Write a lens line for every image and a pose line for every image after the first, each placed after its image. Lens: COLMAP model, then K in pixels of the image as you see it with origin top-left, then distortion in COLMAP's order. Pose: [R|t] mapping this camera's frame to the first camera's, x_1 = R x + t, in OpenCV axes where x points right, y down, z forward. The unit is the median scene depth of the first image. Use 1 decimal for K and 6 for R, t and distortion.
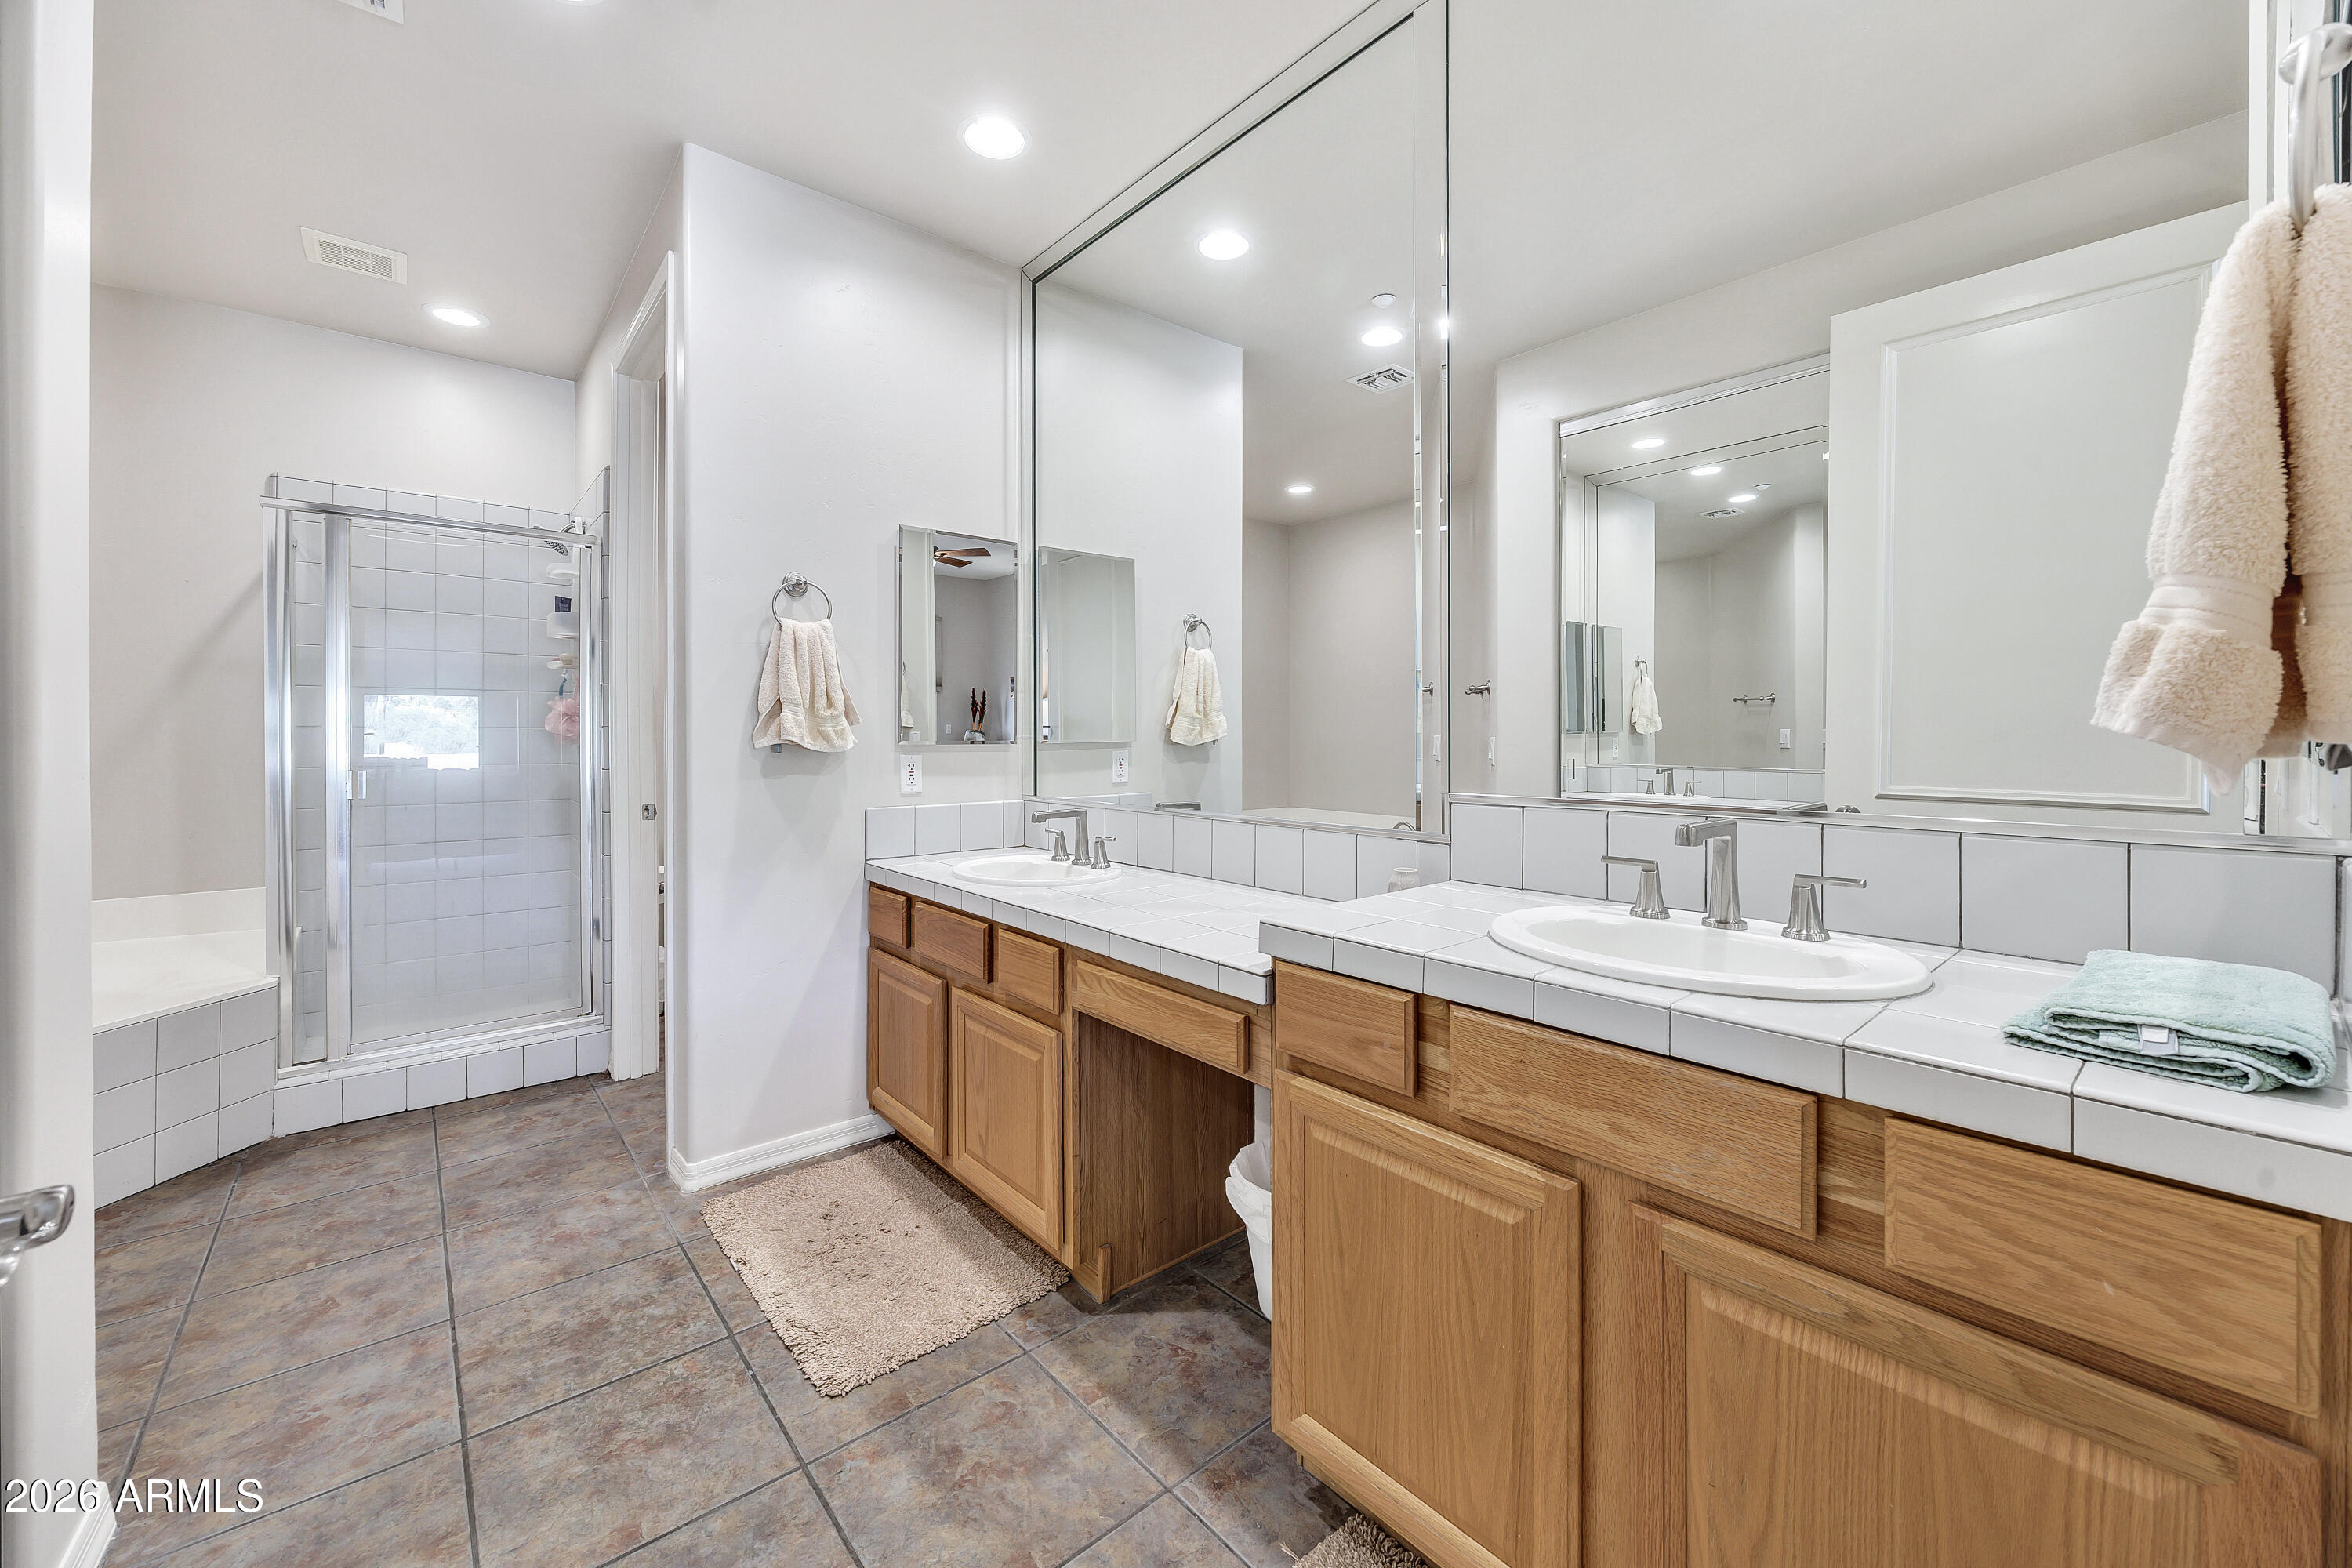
lens RADIAL K [[902.7, 0, 1180.5], [0, 902.7, 763.6], [0, 0, 1]] dist [0.001540, 0.000259]
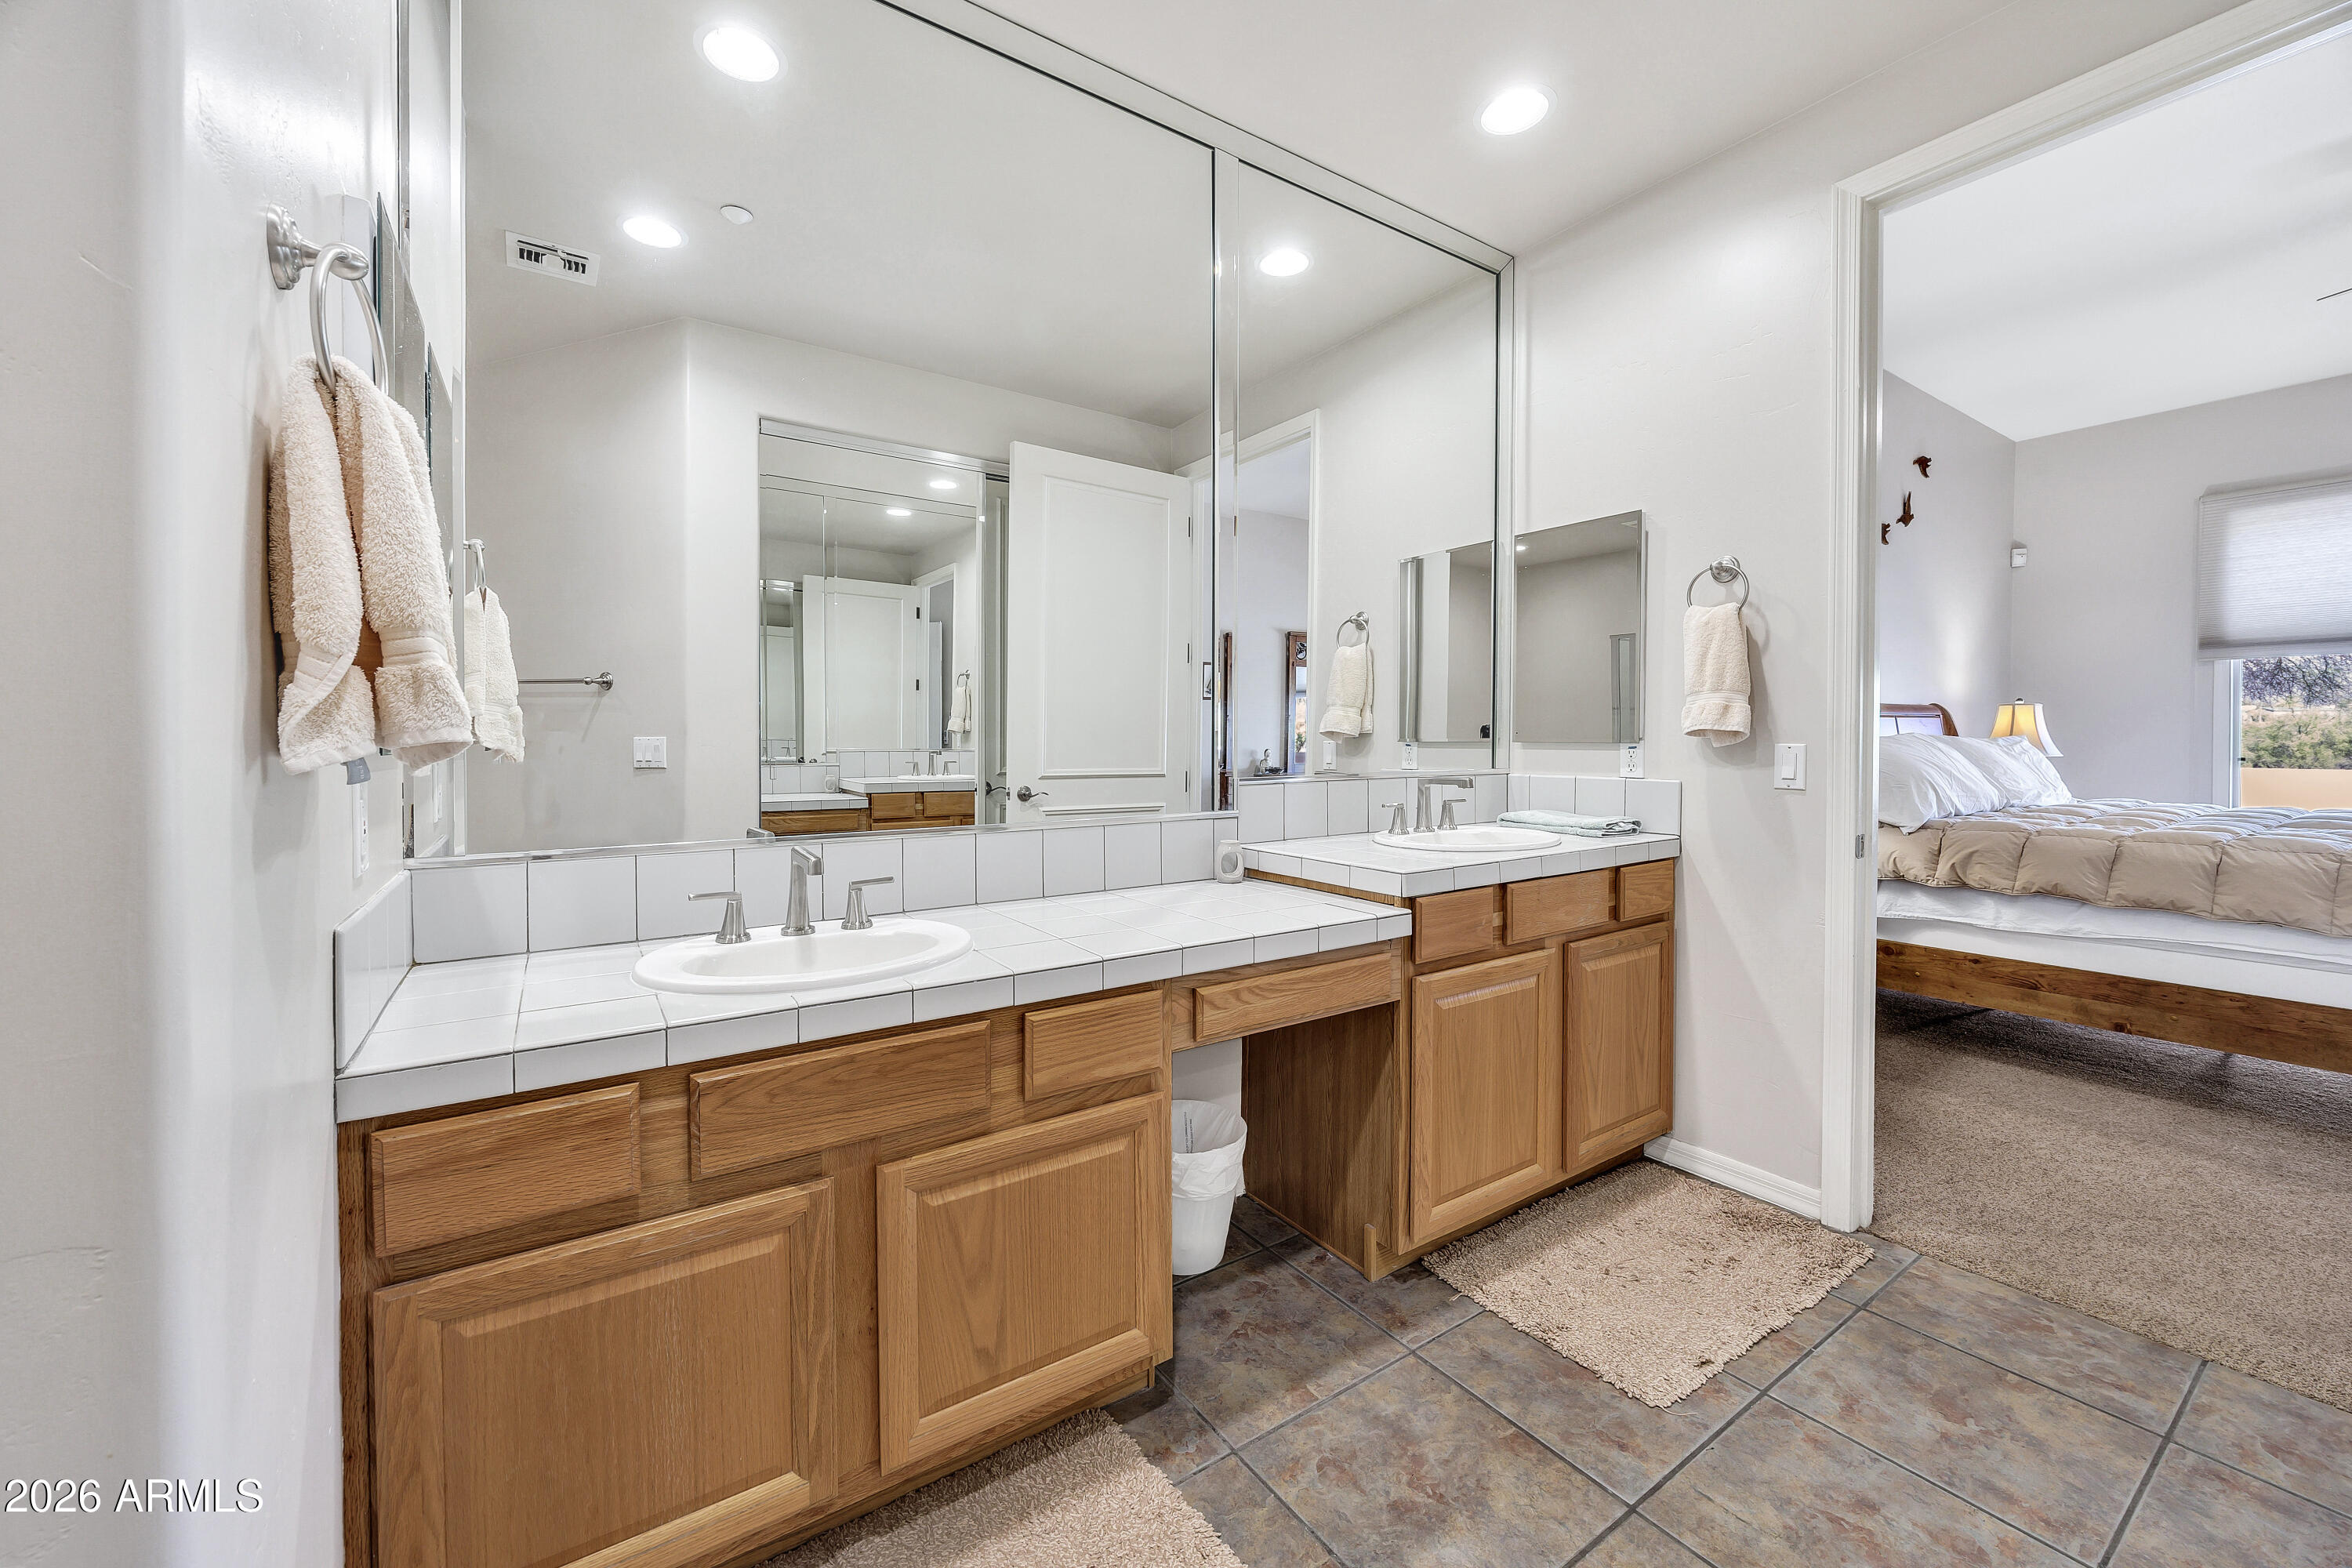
lens RADIAL K [[902.7, 0, 1179.5], [0, 902.7, 769.4], [0, 0, 1]] dist [0.001540, 0.000259]
pose [[0.095246, -0.014606, 0.995347, -1.163345], [0.007927, 0.999872, 0.013914, 0.018972], [-0.995422, 0.006565, 0.095350, 1.138501]]
